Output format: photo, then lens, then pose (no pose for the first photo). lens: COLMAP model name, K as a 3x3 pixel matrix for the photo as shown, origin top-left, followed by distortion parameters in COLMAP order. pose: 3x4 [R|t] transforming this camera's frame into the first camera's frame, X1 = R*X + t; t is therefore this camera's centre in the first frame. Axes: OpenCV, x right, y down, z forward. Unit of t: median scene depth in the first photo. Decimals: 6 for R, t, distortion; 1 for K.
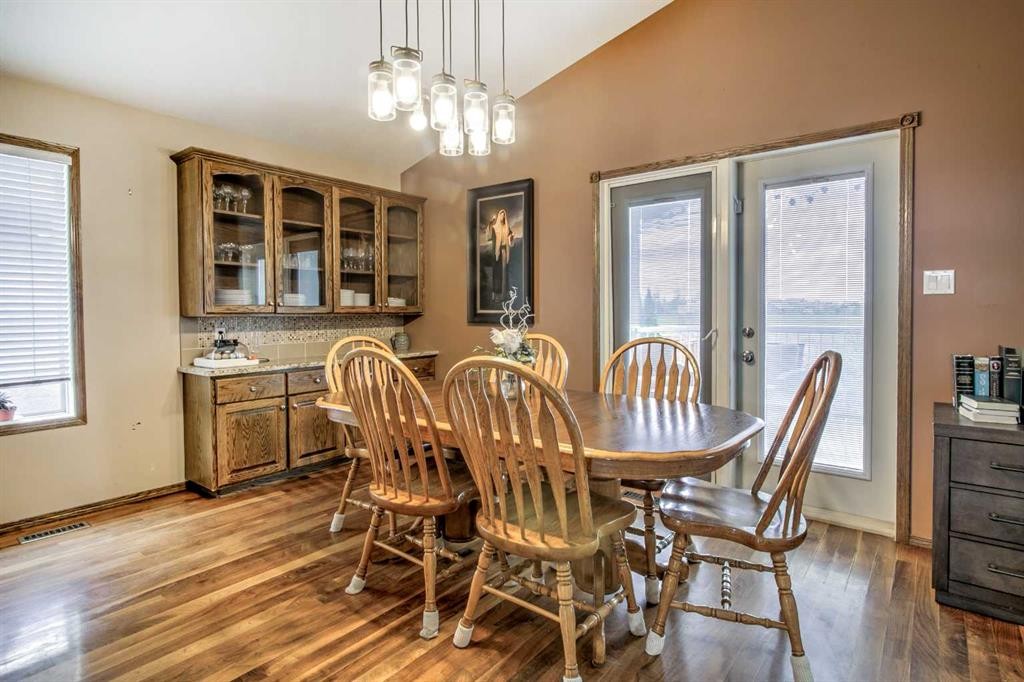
lens RADIAL K [[539.8, 0, 505.9], [0, 539.8, 317.8], [0, 0, 1]] dist [-0.004000, 0.000340]
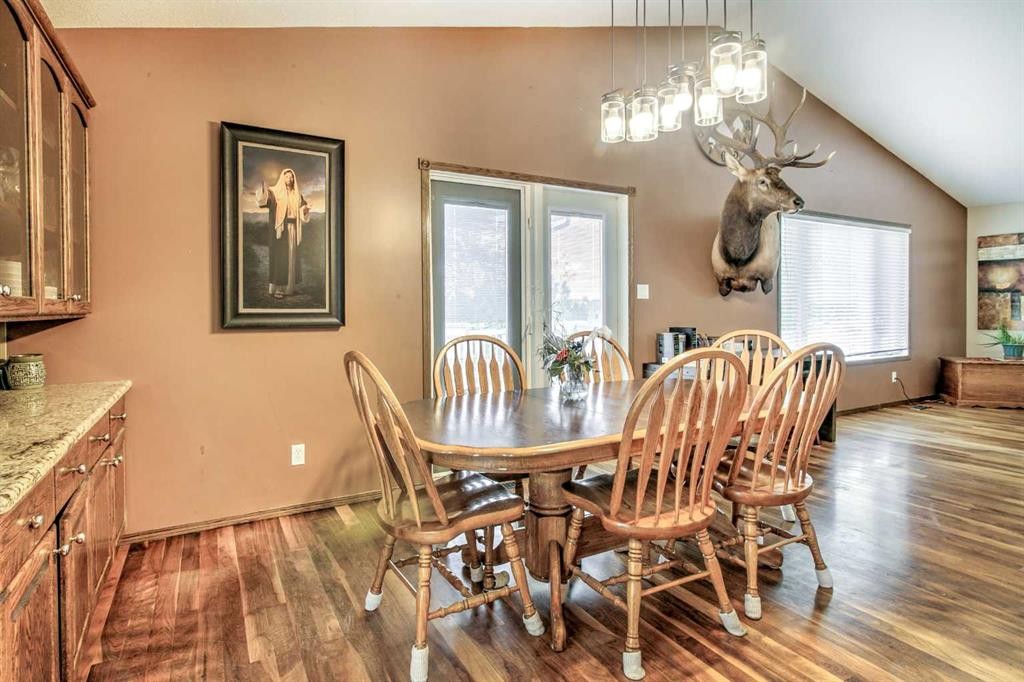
lens RADIAL K [[539.8, 0, 505.9], [0, 539.8, 317.8], [0, 0, 1]] dist [-0.004000, 0.000340]
pose [[0.379484, -0.010086, 0.925143, -0.630448], [0.016826, 0.999850, 0.003998, -0.000482], [-0.925045, 0.014049, 0.379597, 0.523627]]
